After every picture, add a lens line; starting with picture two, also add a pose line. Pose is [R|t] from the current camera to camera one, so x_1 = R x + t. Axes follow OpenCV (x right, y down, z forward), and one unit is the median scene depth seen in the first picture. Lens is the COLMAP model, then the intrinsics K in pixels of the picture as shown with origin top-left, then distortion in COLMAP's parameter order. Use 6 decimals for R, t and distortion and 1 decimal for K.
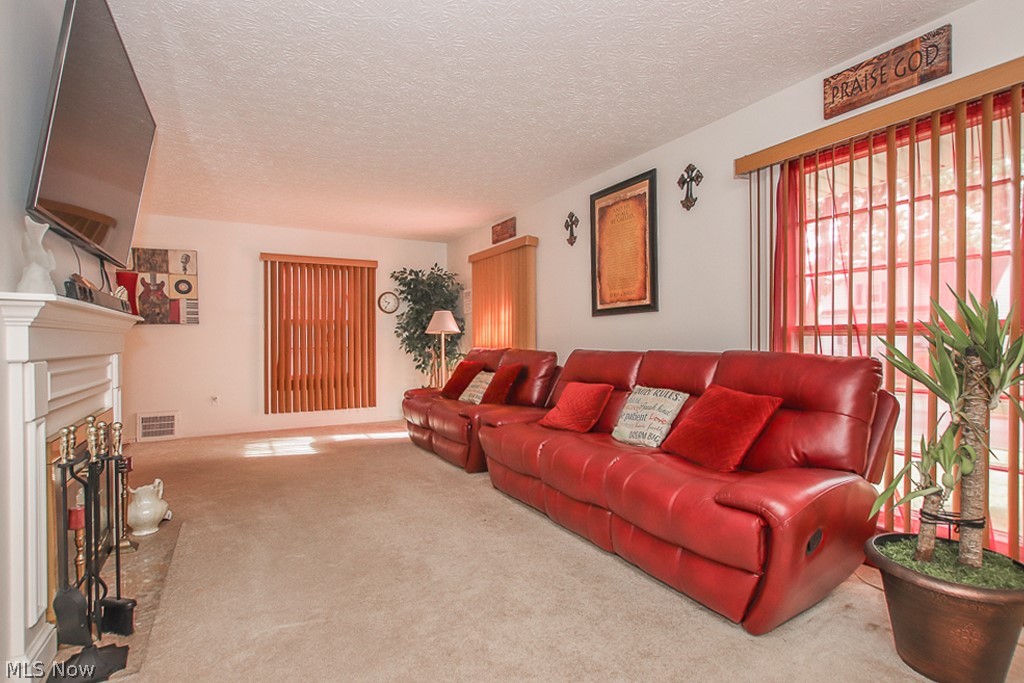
lens RADIAL K [[459.8, 0, 512.0], [0, 459.8, 341.5], [0, 0, 1]] dist [-0.001437, -0.000416]
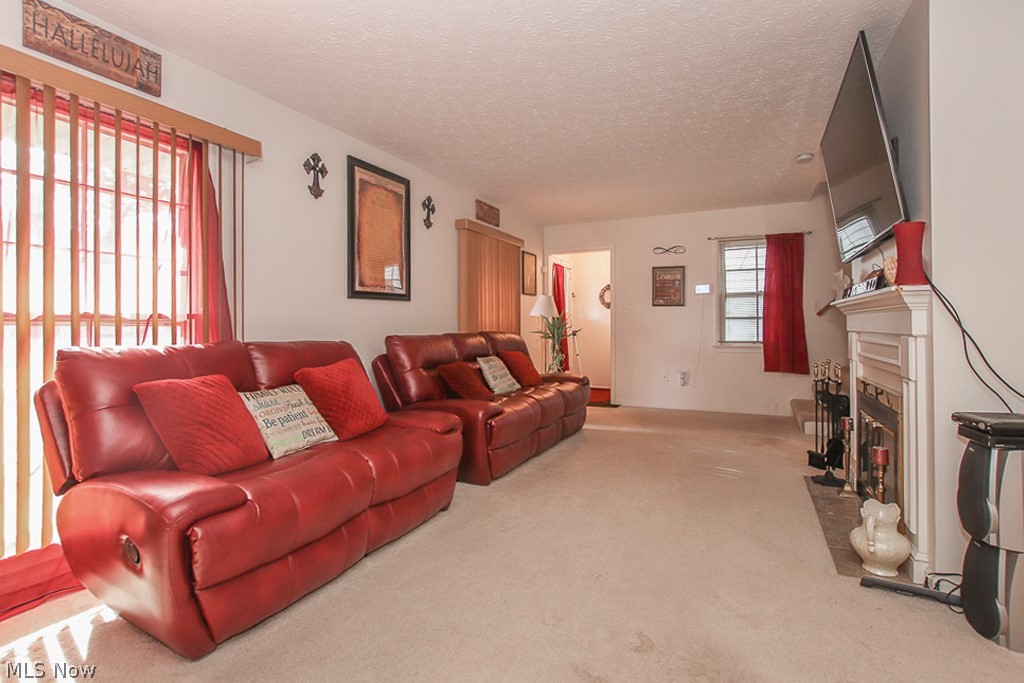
lens RADIAL K [[489.9, 0, 513.9], [0, 489.9, 320.2], [0, 0, 1]] dist [0.000207, -0.000166]
pose [[-0.555472, 0.012610, 0.831439, -0.764785], [0.012576, 0.999898, -0.006763, -0.004099], [-0.831440, 0.006699, -0.555574, 1.283691]]
